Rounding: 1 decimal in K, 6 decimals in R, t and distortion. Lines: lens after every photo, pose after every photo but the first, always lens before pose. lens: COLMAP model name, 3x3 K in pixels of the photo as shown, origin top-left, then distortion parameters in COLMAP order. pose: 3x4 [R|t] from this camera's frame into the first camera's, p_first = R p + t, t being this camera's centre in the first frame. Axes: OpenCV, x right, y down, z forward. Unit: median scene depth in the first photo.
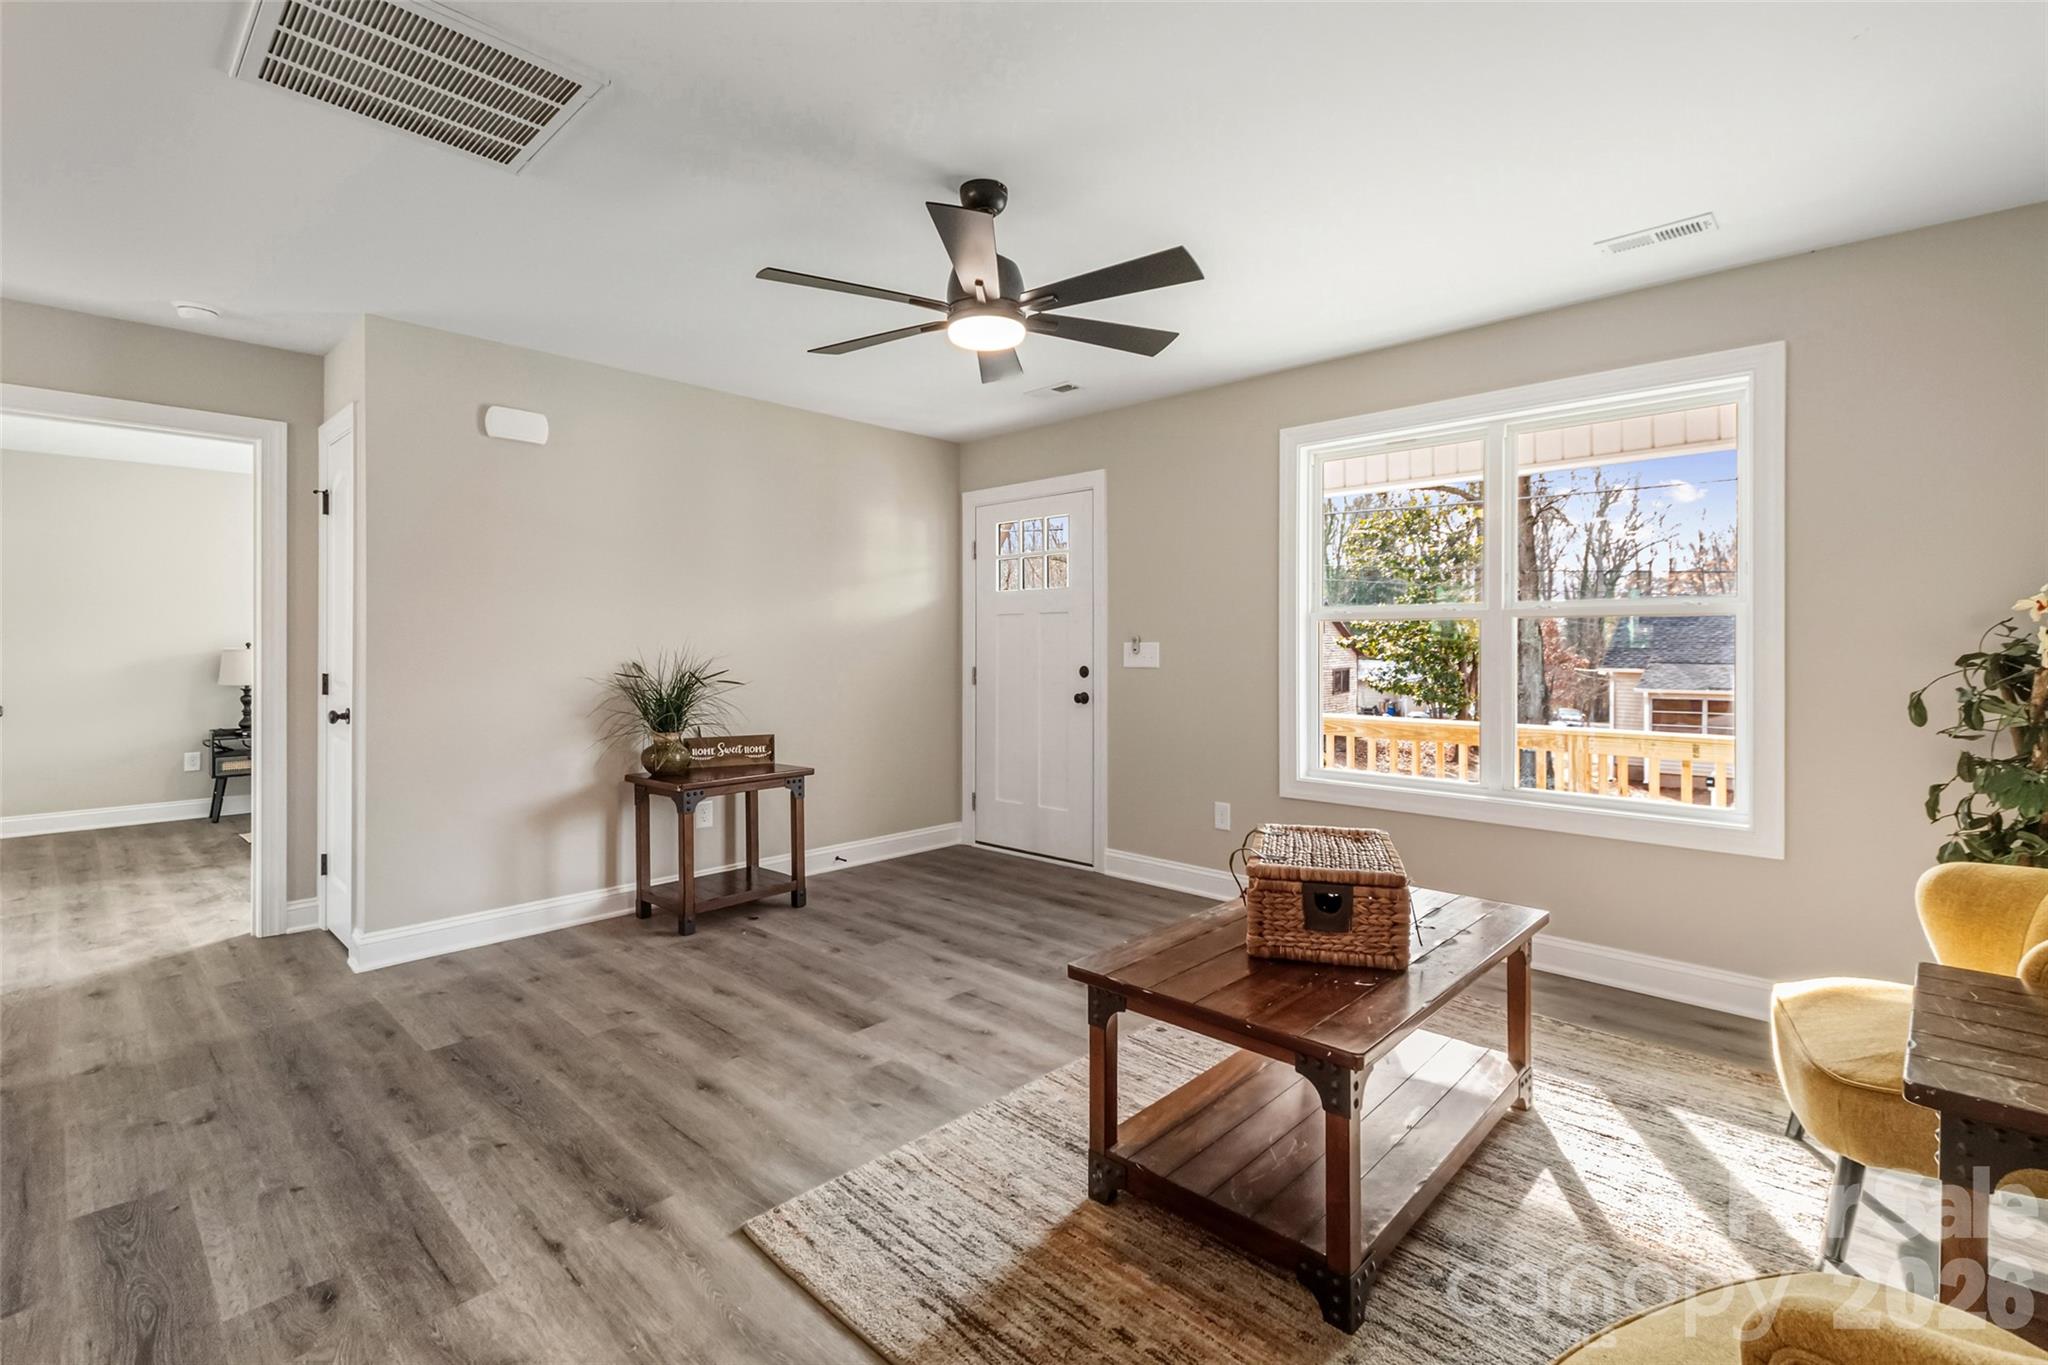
lens RADIAL K [[919.6, 0, 1031.7], [0, 919.6, 650.8], [0, 0, 1]] dist [0.005069, -0.000039]
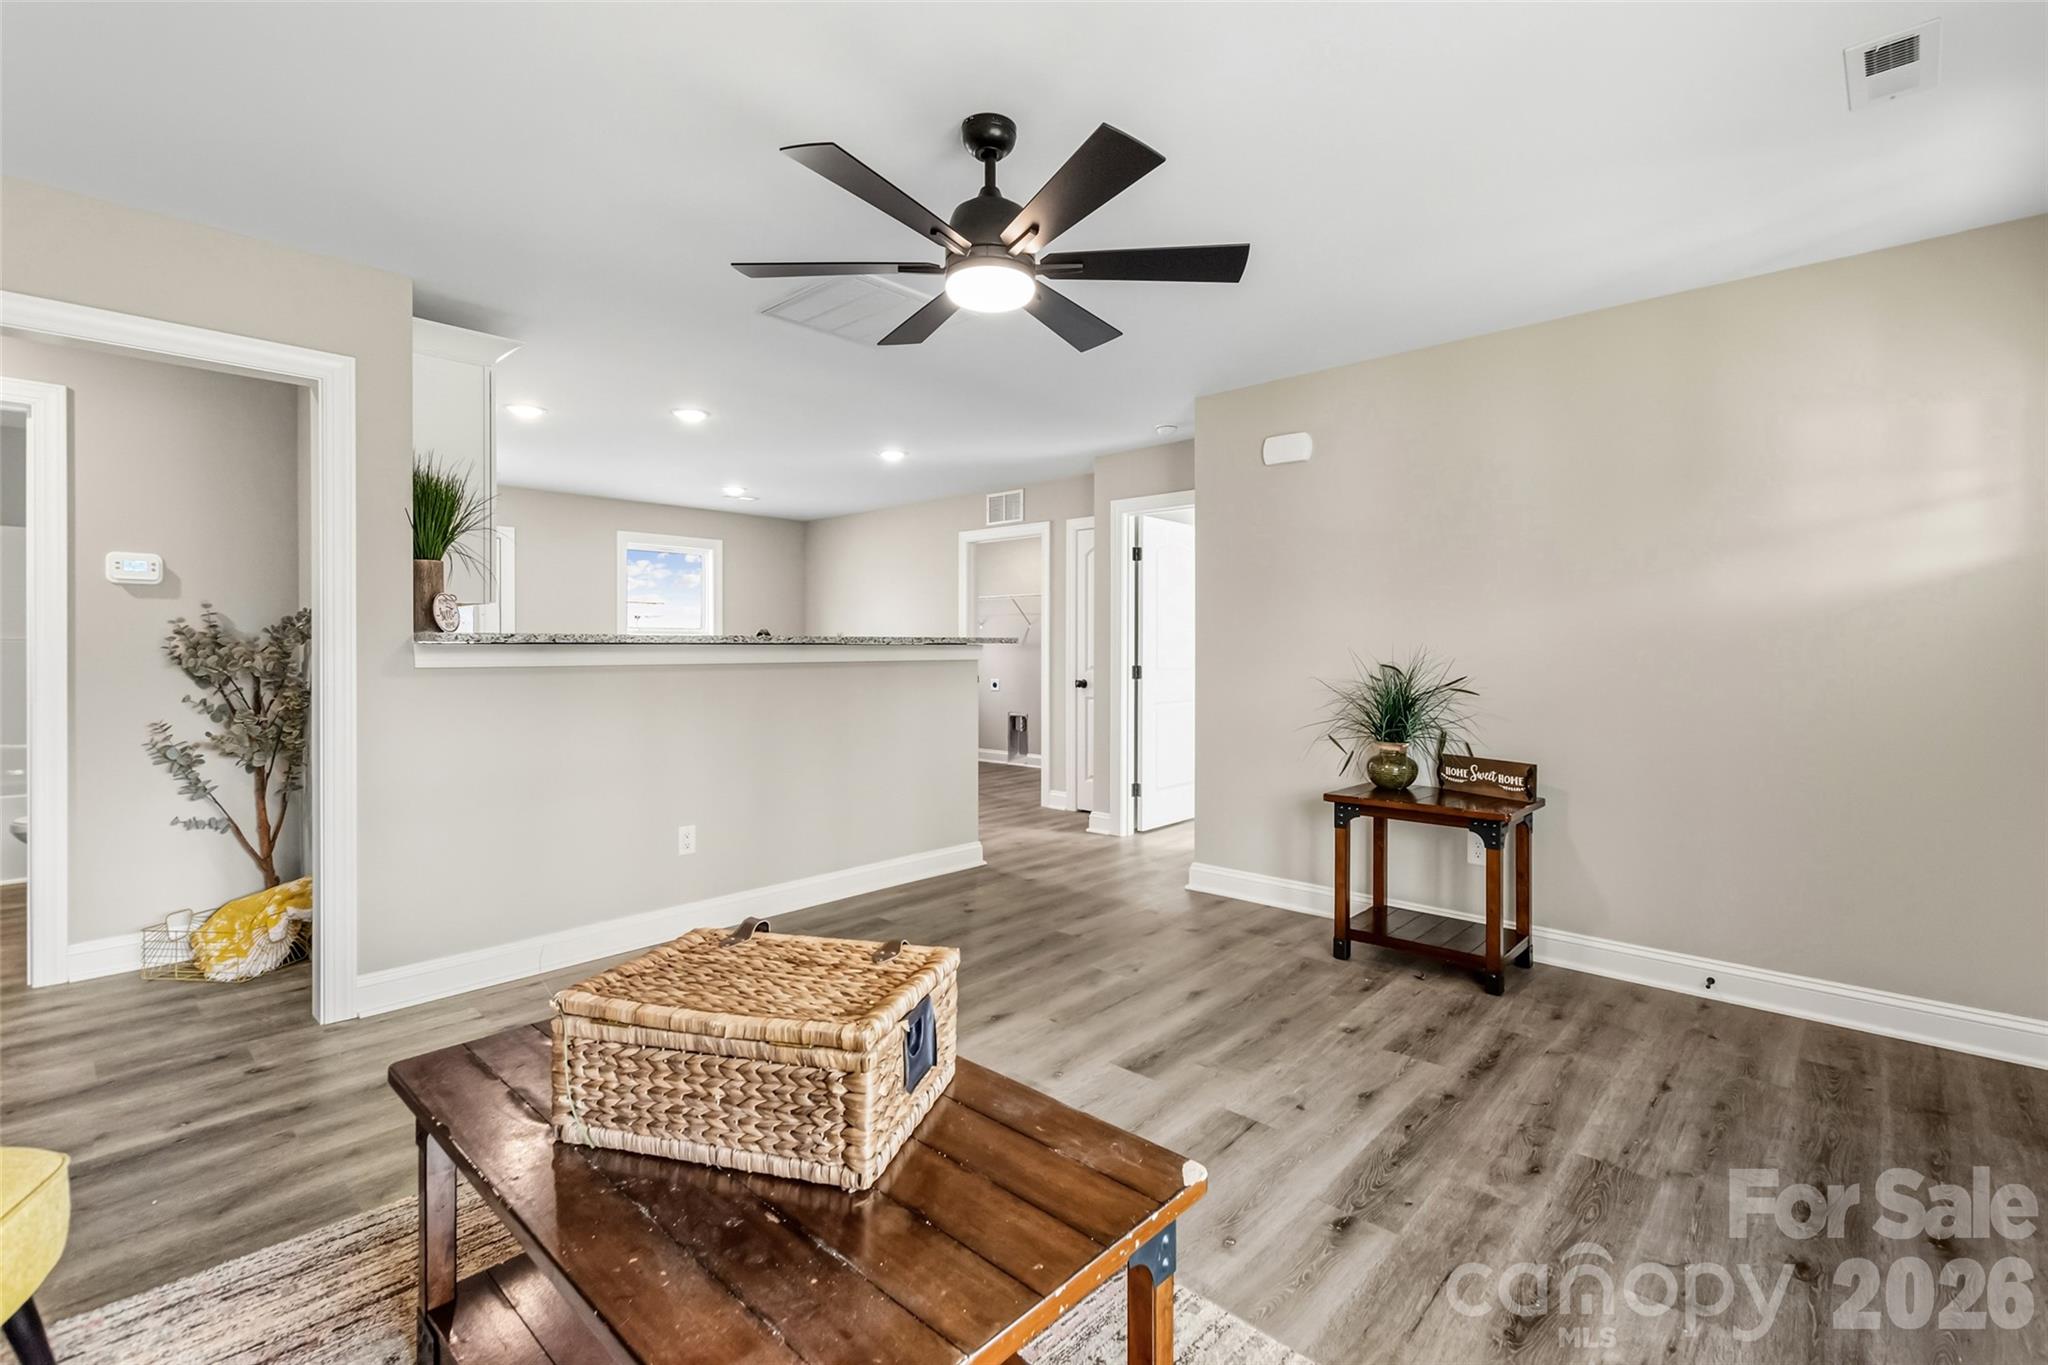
lens RADIAL K [[919.6, 0, 1031.7], [0, 919.6, 650.8], [0, 0, 1]] dist [0.005069, -0.000039]
pose [[0.008880, 0.004545, -0.999950, 0.705446], [-0.005298, 0.999976, 0.004498, -0.005368], [0.999947, 0.005258, 0.008904, 0.873773]]
